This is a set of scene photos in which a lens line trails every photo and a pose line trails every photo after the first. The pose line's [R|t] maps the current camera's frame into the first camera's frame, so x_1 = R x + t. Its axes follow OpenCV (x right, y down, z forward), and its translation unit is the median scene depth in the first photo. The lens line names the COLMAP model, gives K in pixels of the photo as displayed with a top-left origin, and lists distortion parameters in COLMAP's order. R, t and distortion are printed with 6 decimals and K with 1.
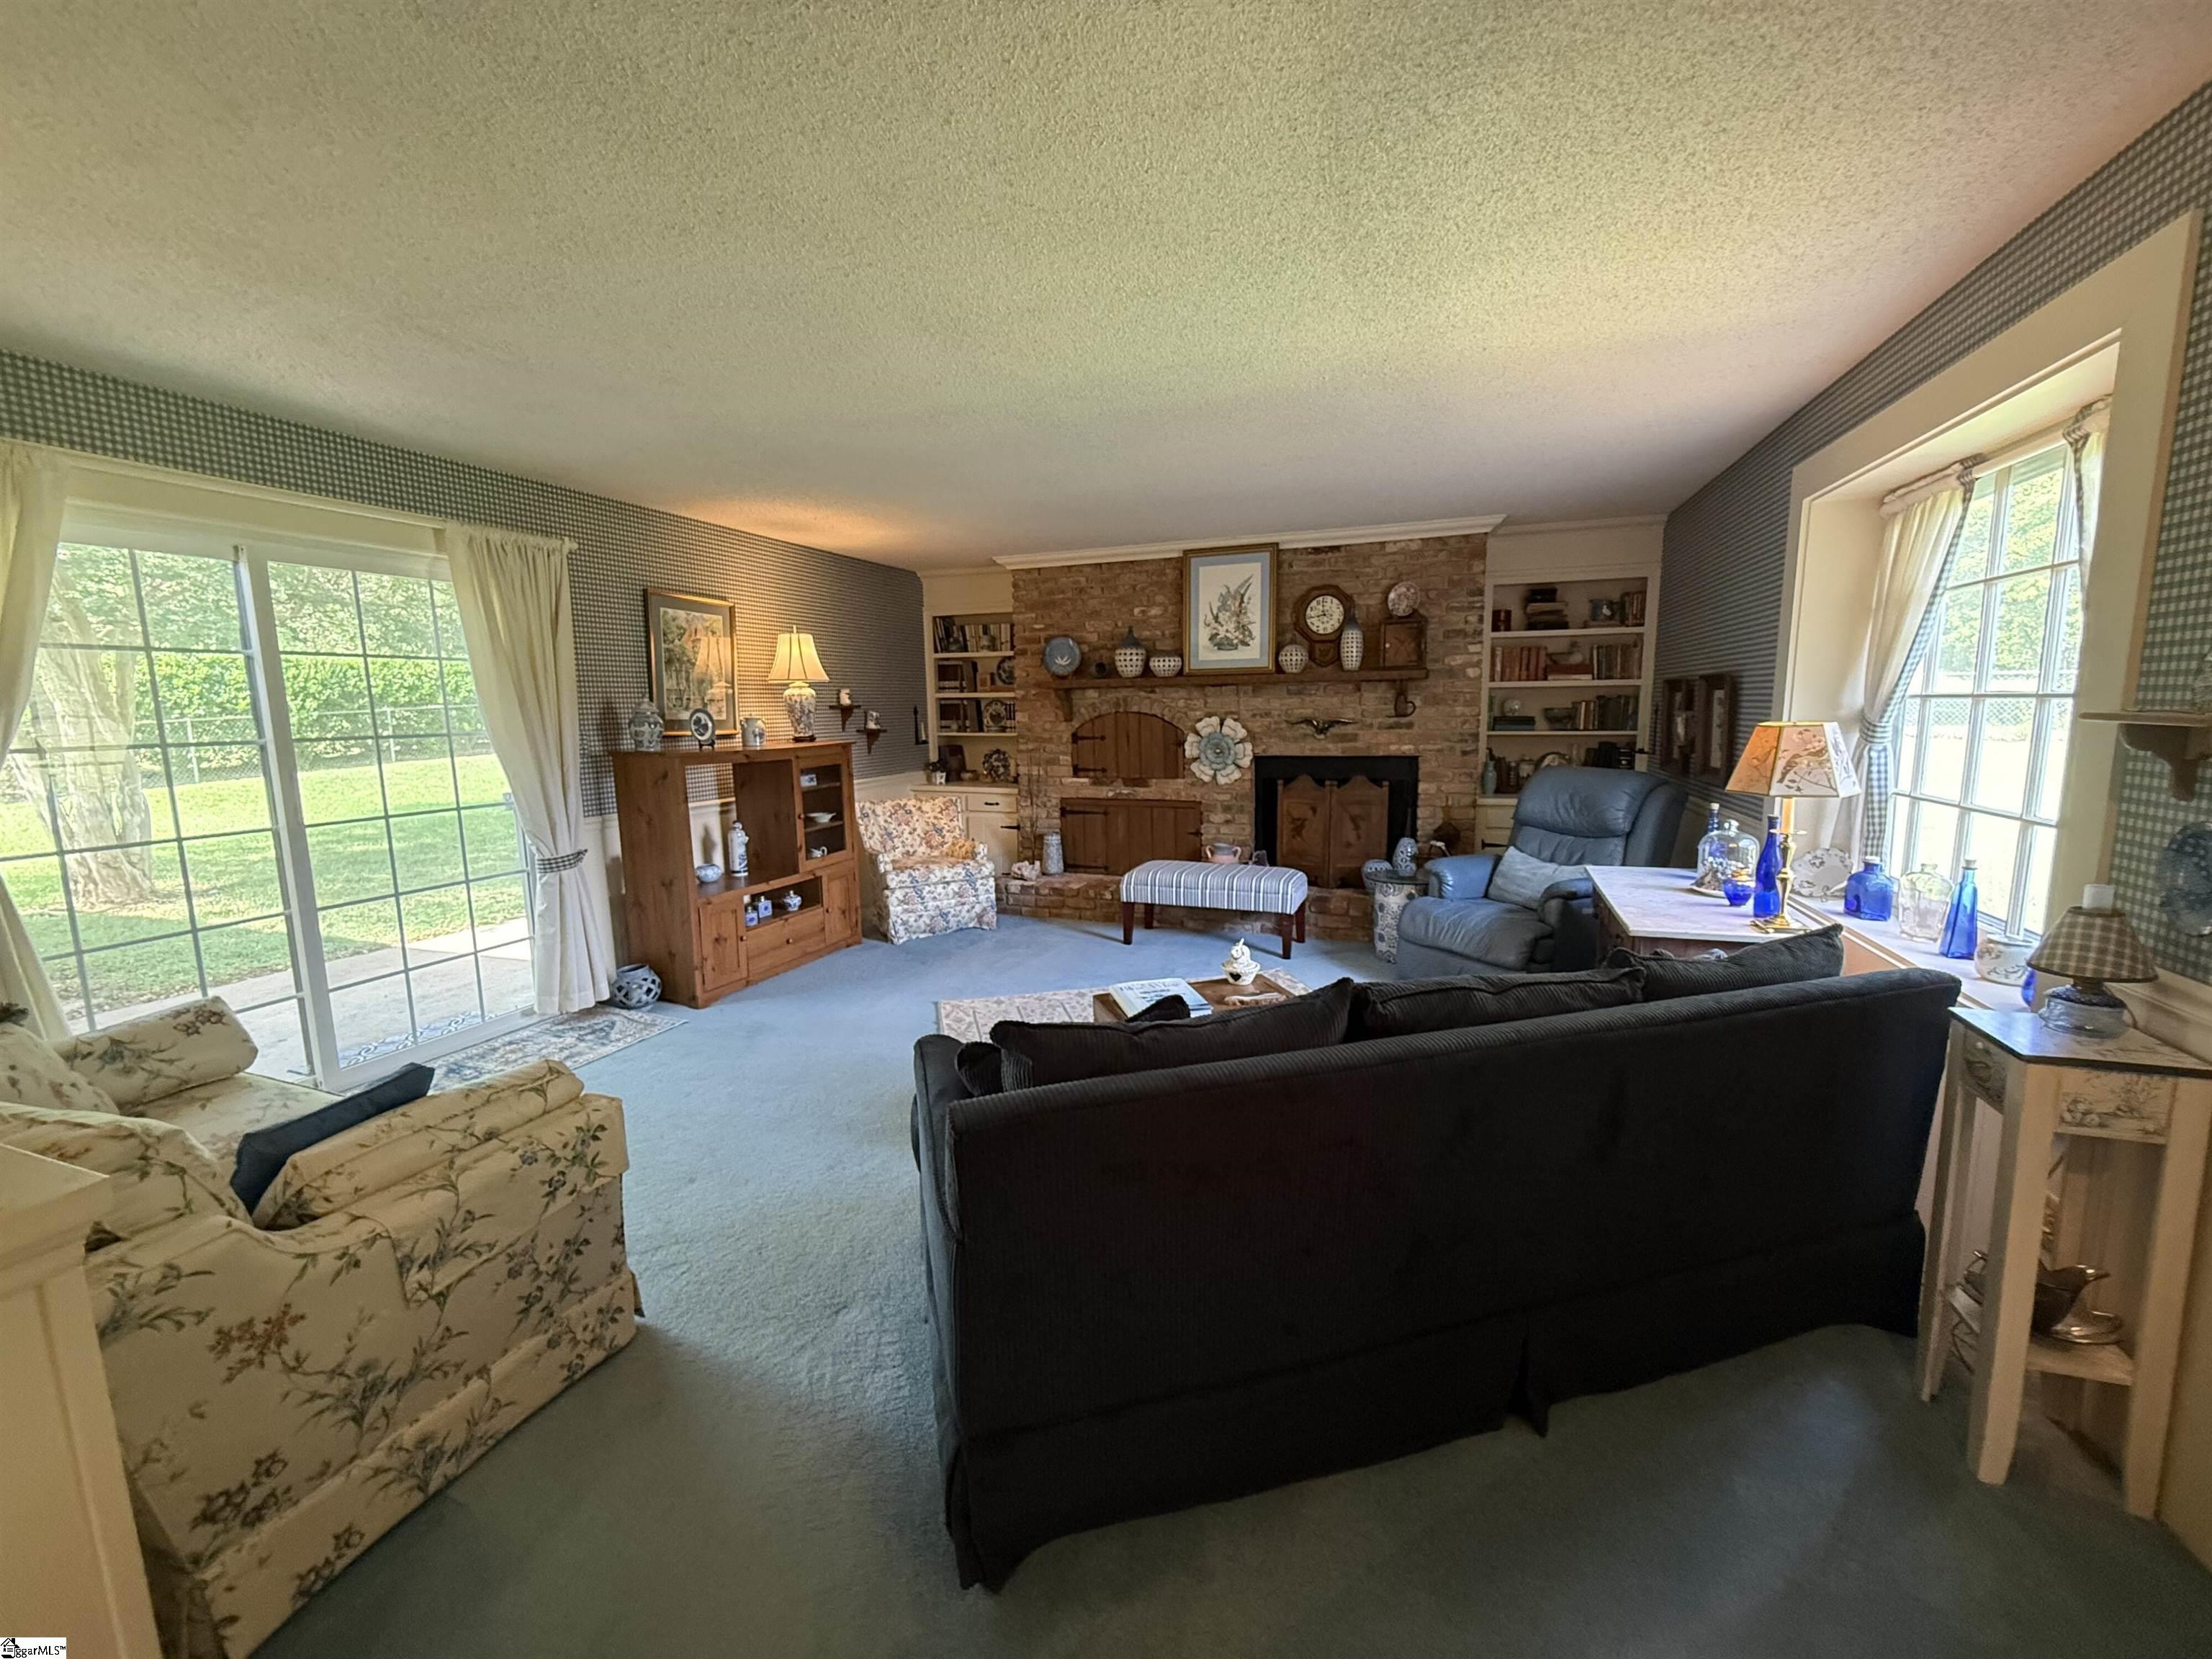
lens RADIAL K [[882.9, 0, 1111.9], [0, 882.9, 826.5], [0, 0, 1]] dist [0.000214, -0.000700]
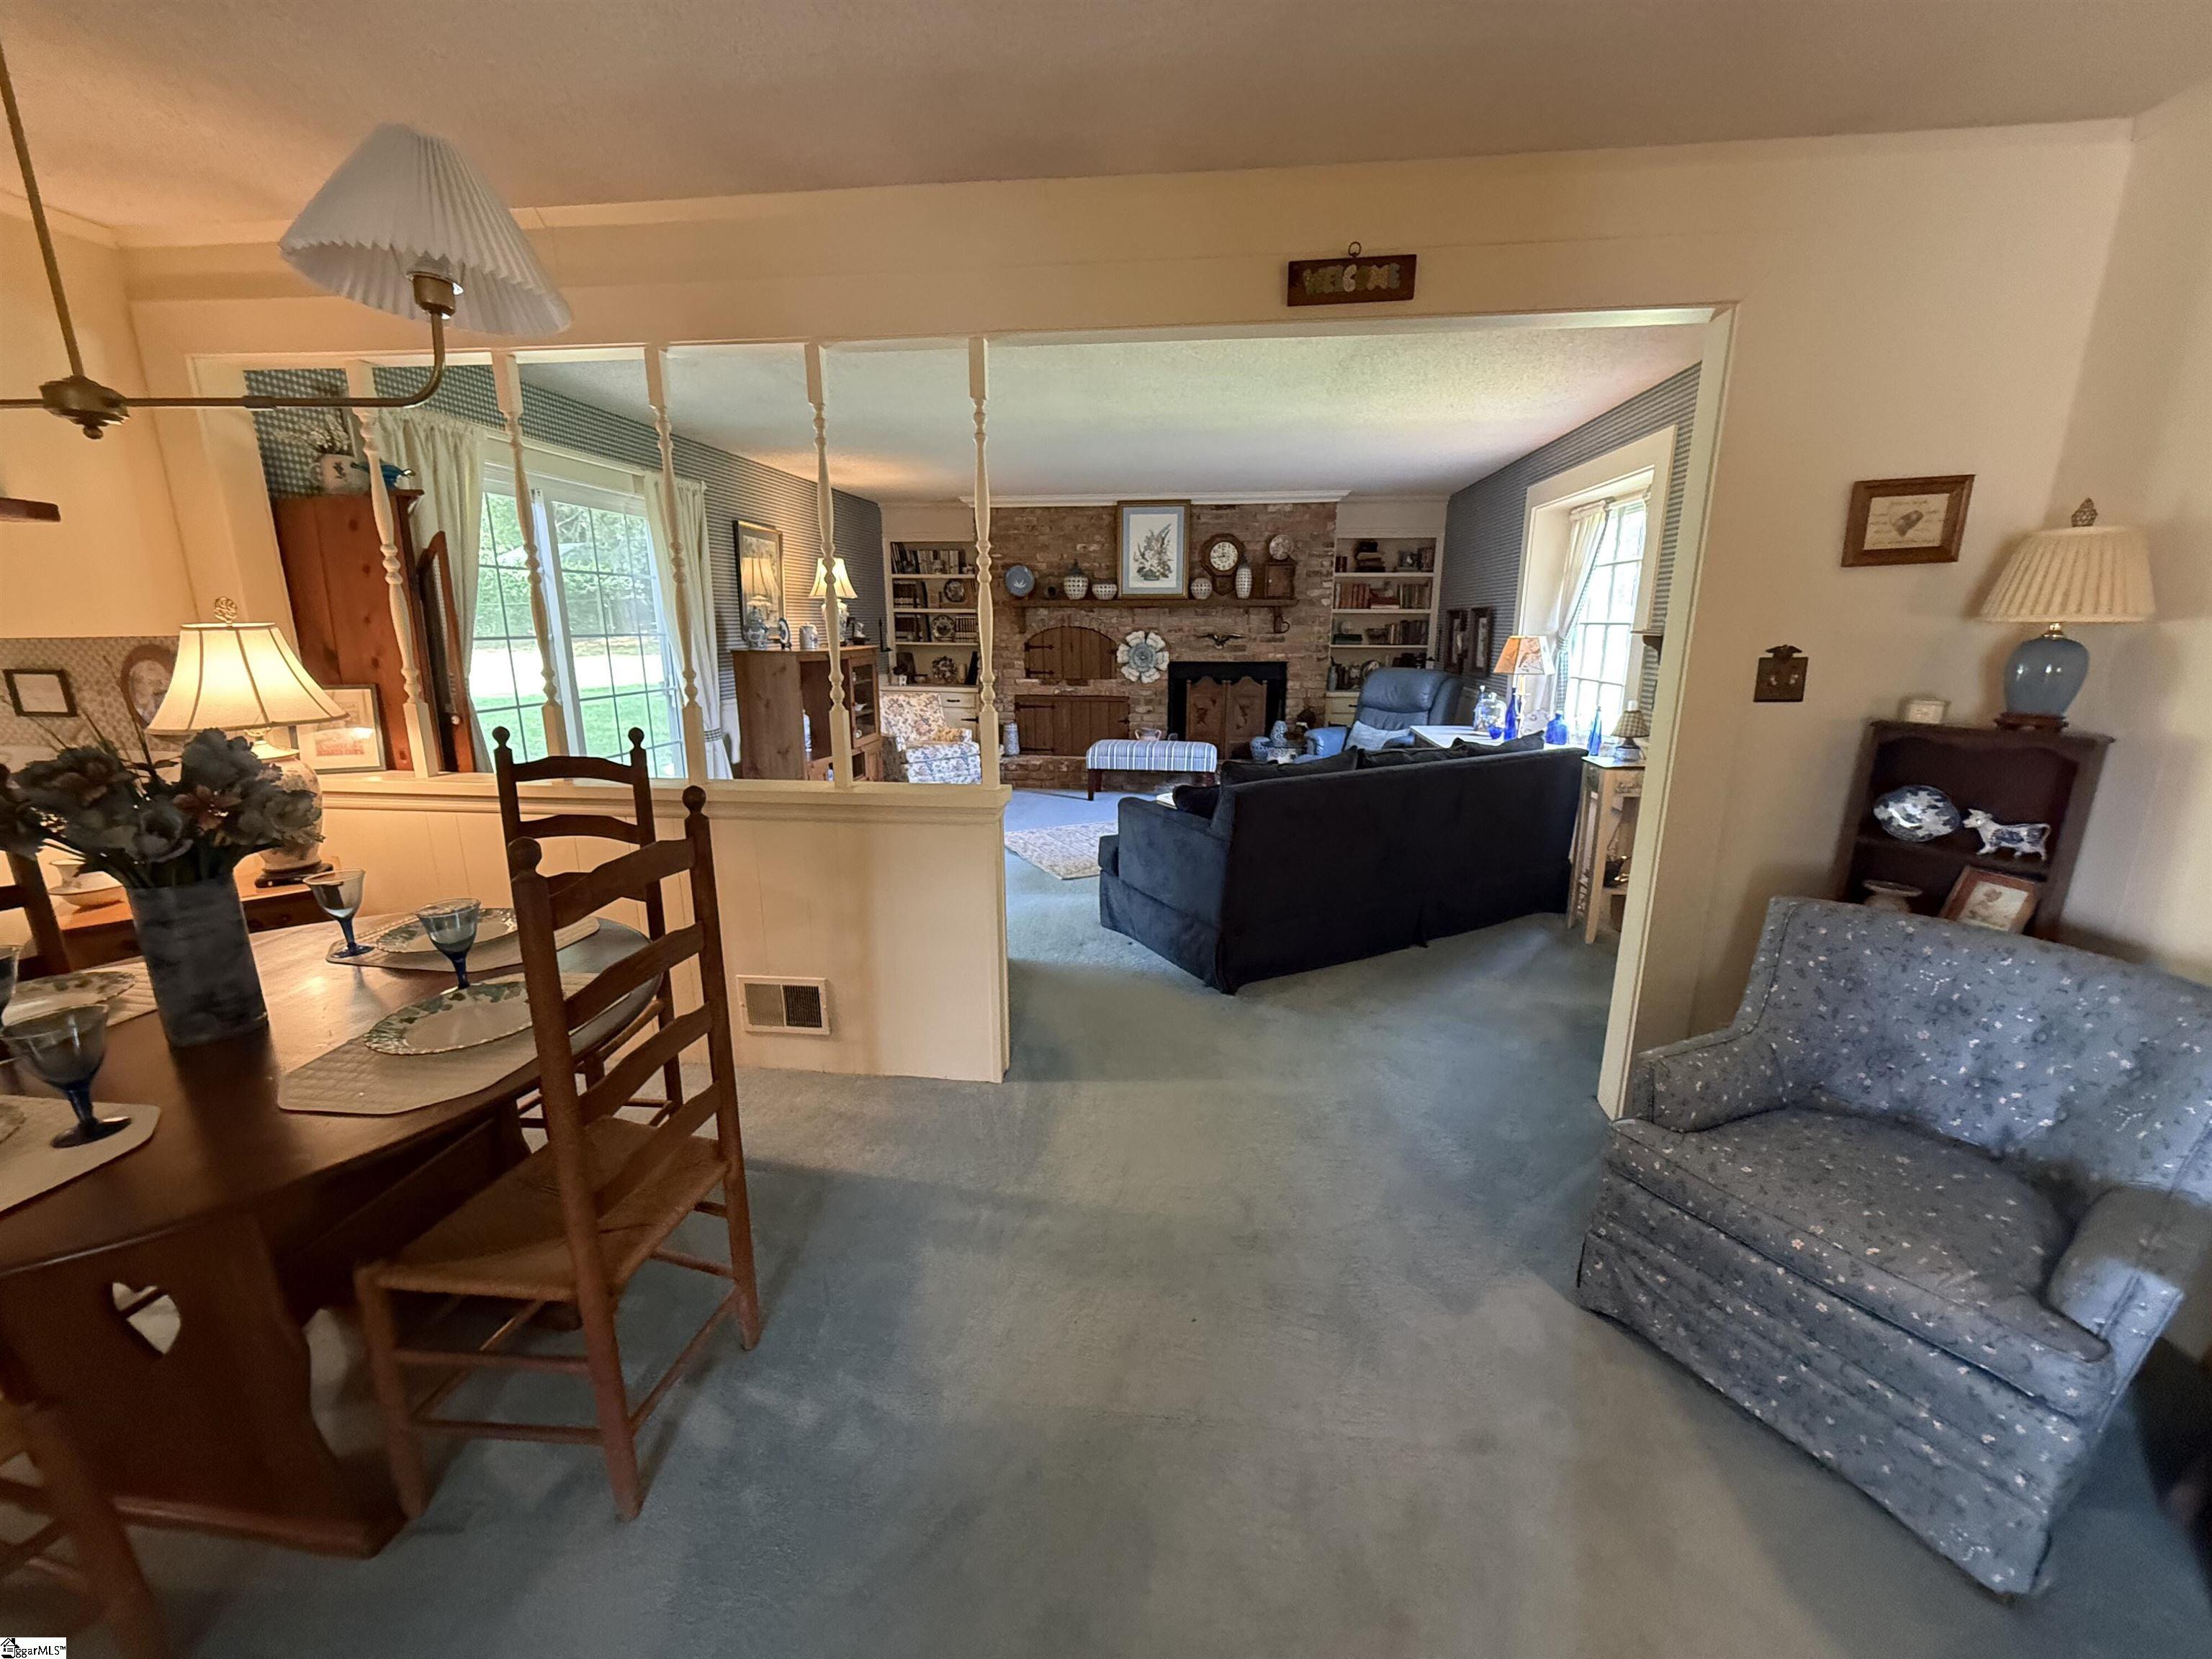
lens RADIAL K [[882.9, 0, 1112.2], [0, 882.9, 825.9], [0, 0, 1]] dist [0.000214, -0.000700]
pose [[0.972008, -0.036073, 0.232163, -0.256348], [0.015377, 0.995792, 0.090344, 0.048277], [-0.234445, -0.084245, 0.968472, -0.311089]]
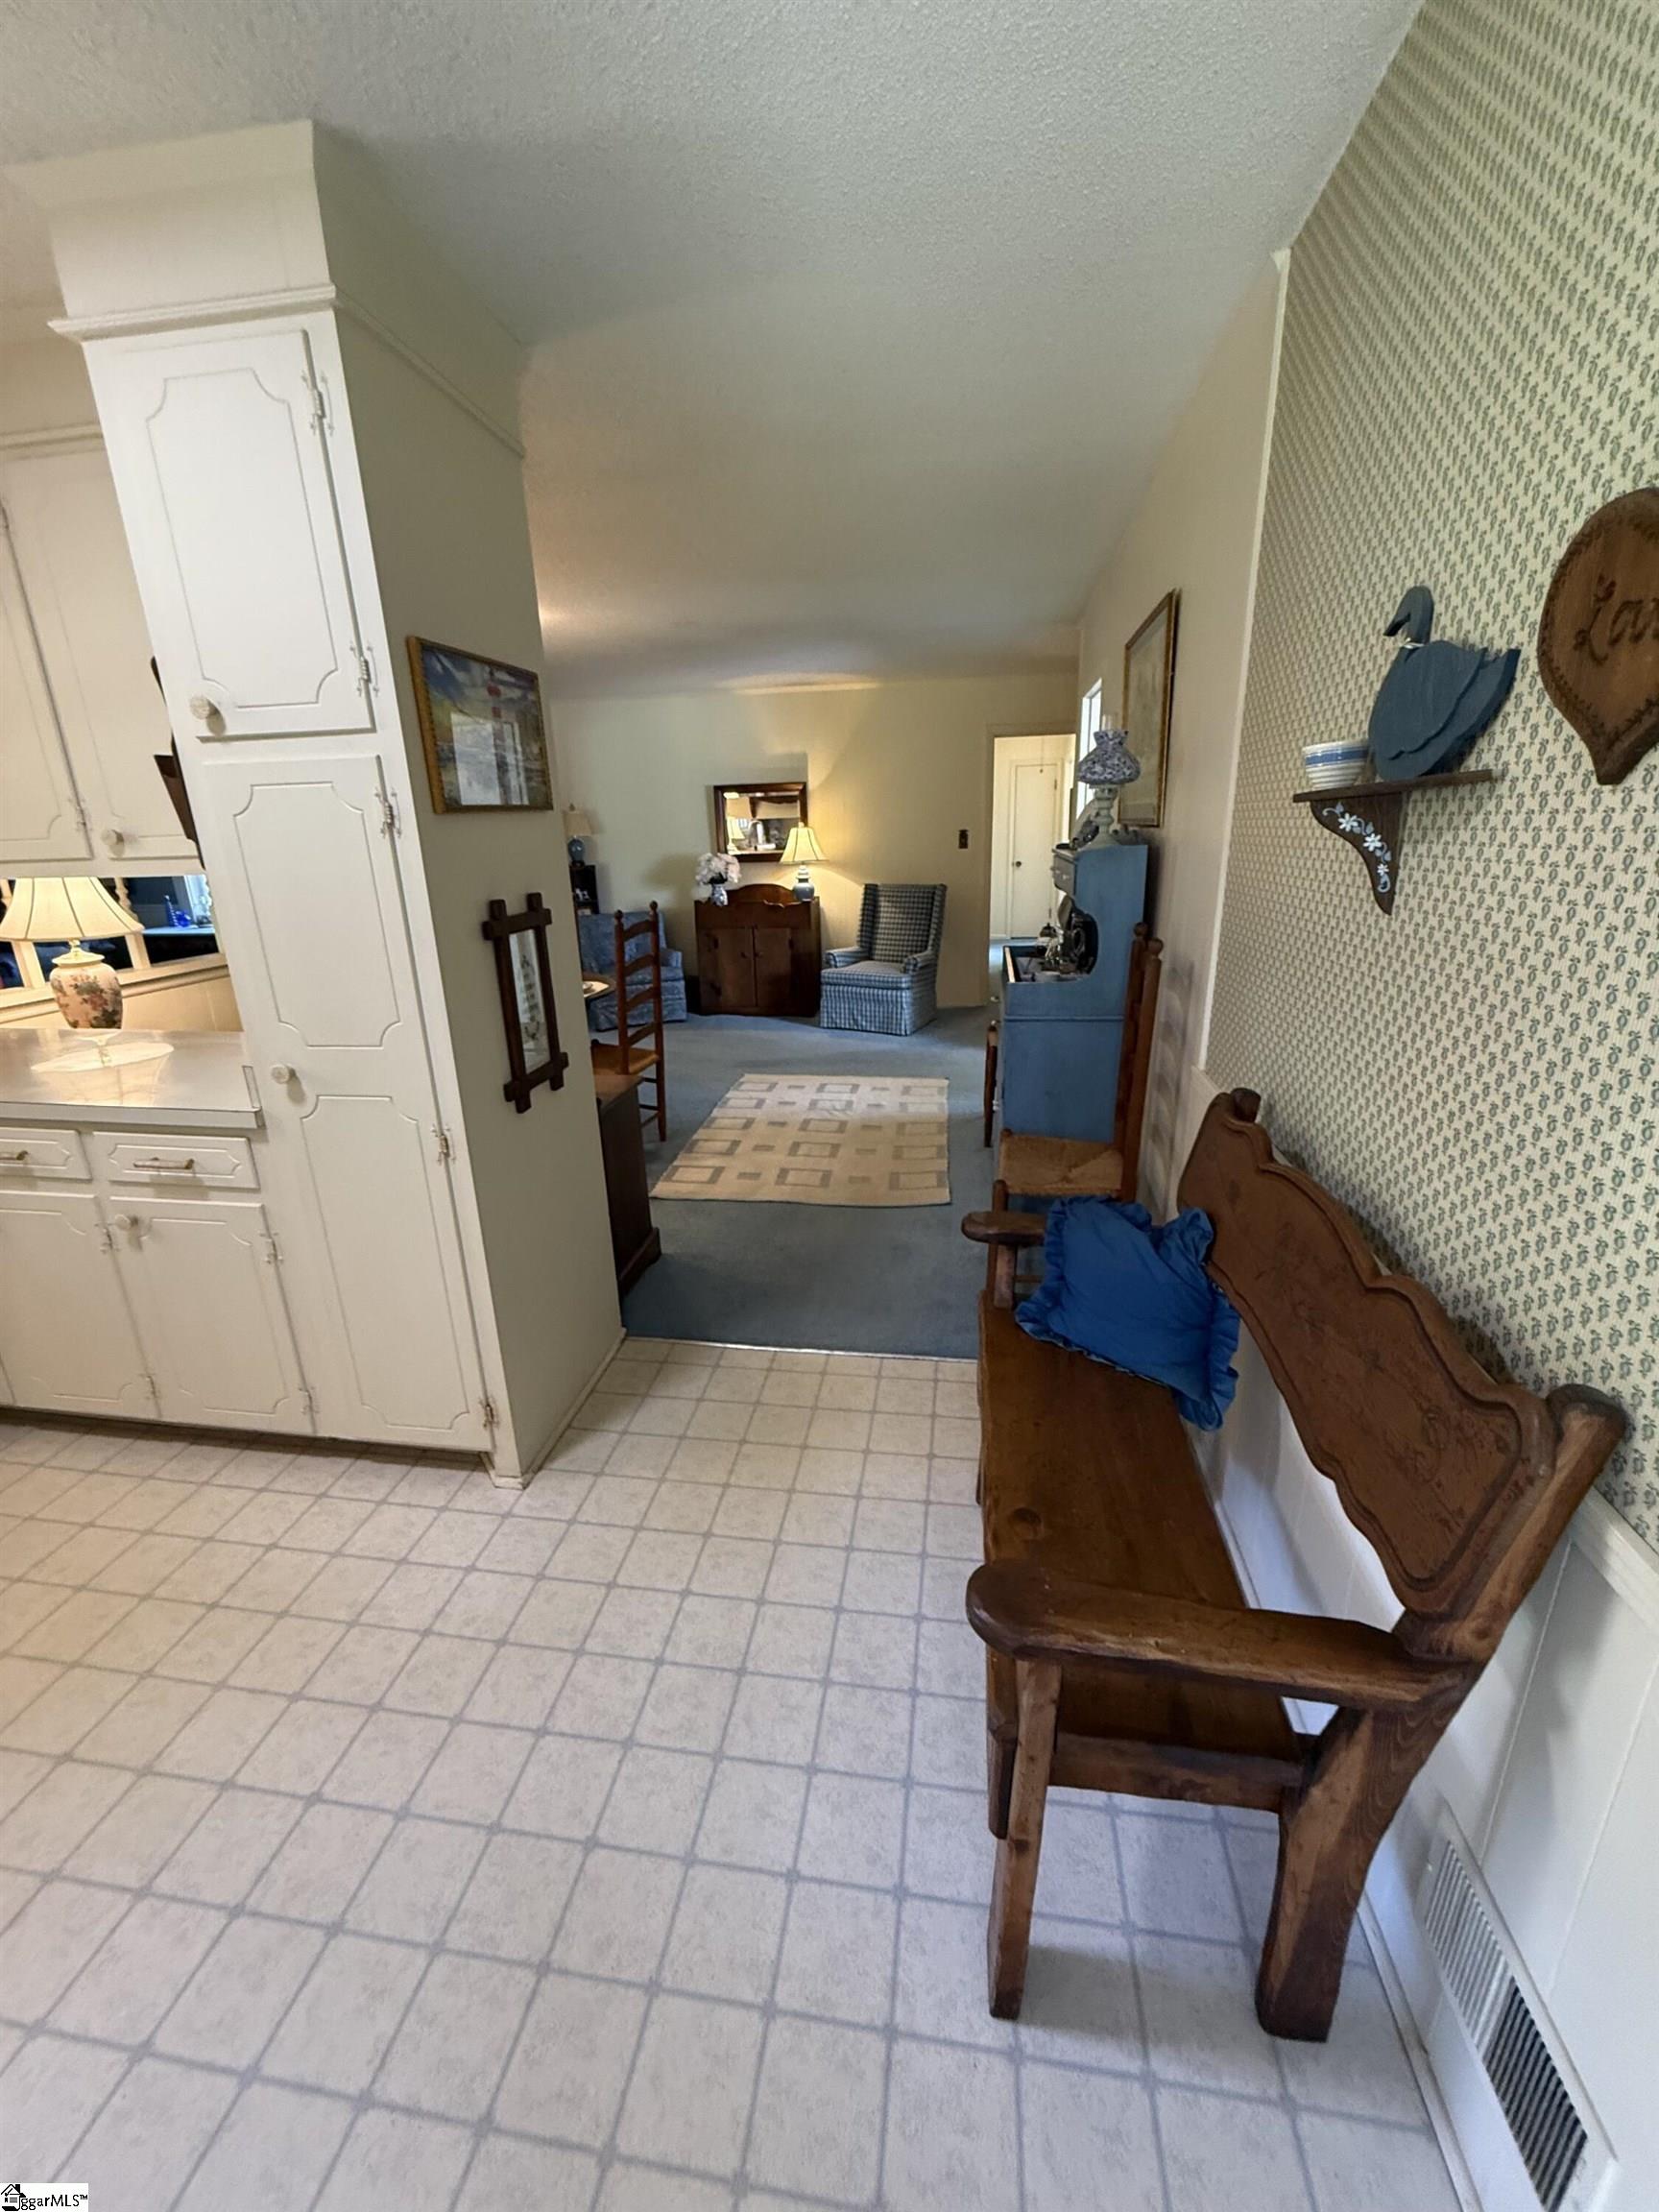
lens RADIAL K [[882.9, 0, 833.9], [0, 882.9, 1096.5], [0, 0, 1]] dist [0.000214, -0.000700]
pose [[-0.196489, -0.267437, 0.943329, -1.224867], [0.165275, 0.939284, 0.300716, 0.038465], [-0.966476, 0.214996, -0.140358, -0.161236]]
